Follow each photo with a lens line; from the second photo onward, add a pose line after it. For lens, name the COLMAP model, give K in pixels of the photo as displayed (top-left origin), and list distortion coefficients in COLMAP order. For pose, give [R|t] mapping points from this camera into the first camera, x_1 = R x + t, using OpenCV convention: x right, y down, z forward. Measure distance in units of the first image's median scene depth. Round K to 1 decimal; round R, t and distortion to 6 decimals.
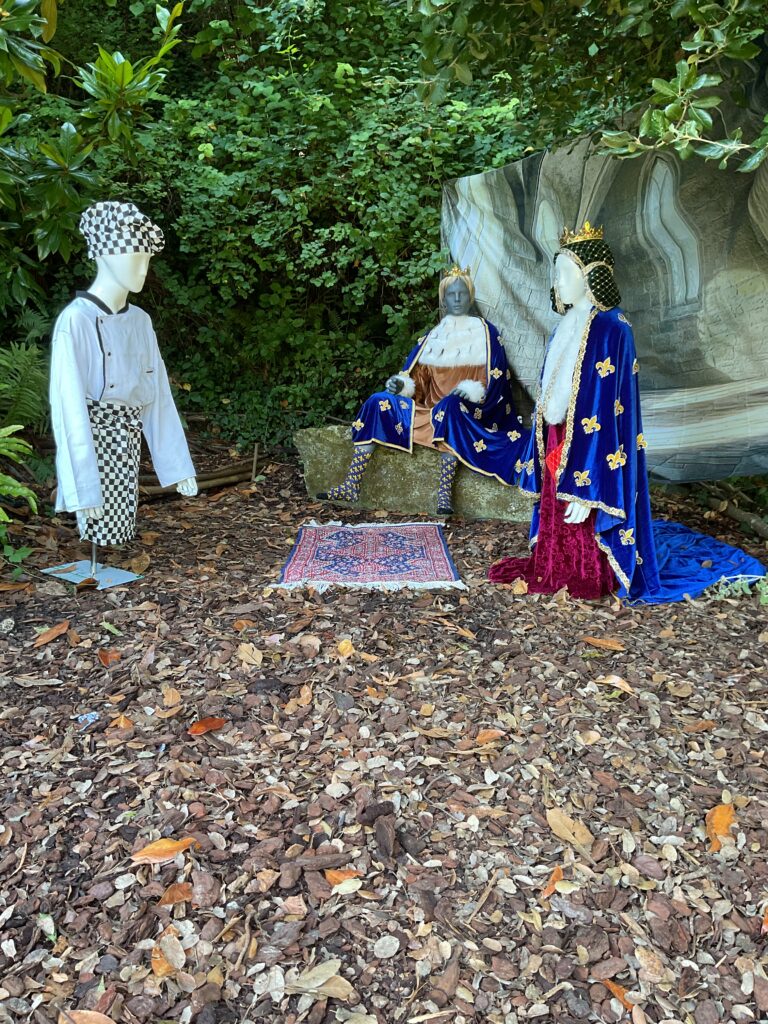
lens RADIAL K [[836.7, 0, 382.9], [0, 836.7, 505.4], [0, 0, 1]] dist [0.117857, -0.238923]
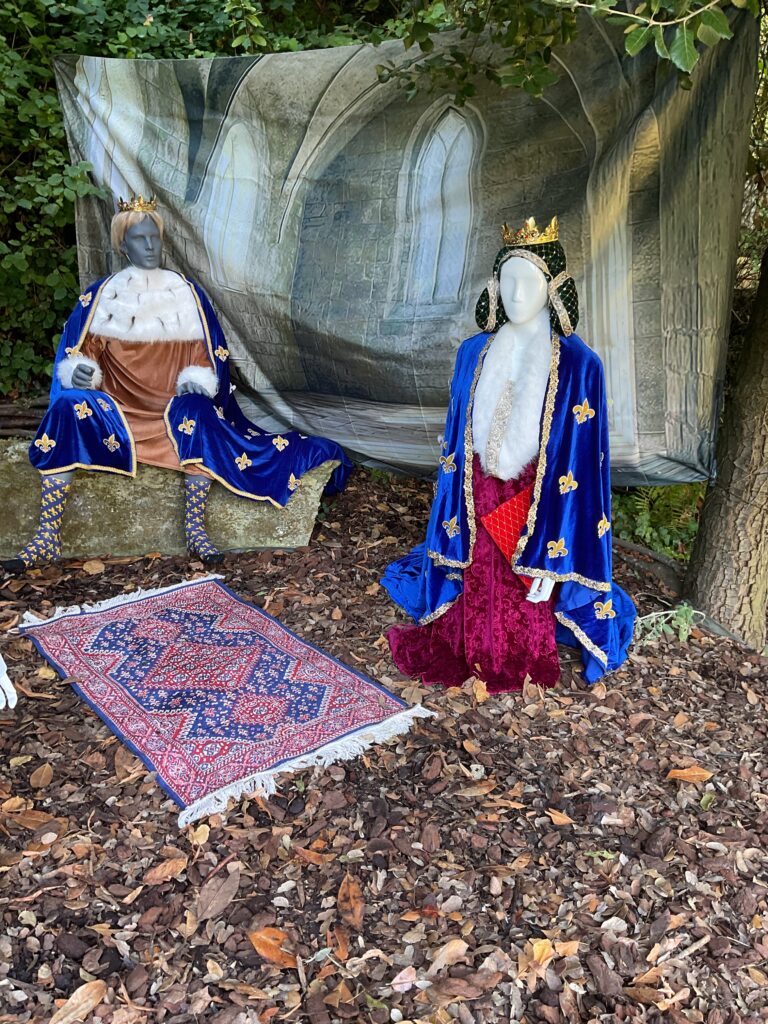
lens RADIAL K [[836.7, 0, 382.9], [0, 836.7, 505.4], [0, 0, 1]] dist [0.117857, -0.238923]
pose [[0.768156, -0.162479, 0.619304, -0.260433], [0.071056, 0.982924, 0.169742, -0.151510], [-0.636307, -0.086383, 0.766584, 0.341145]]
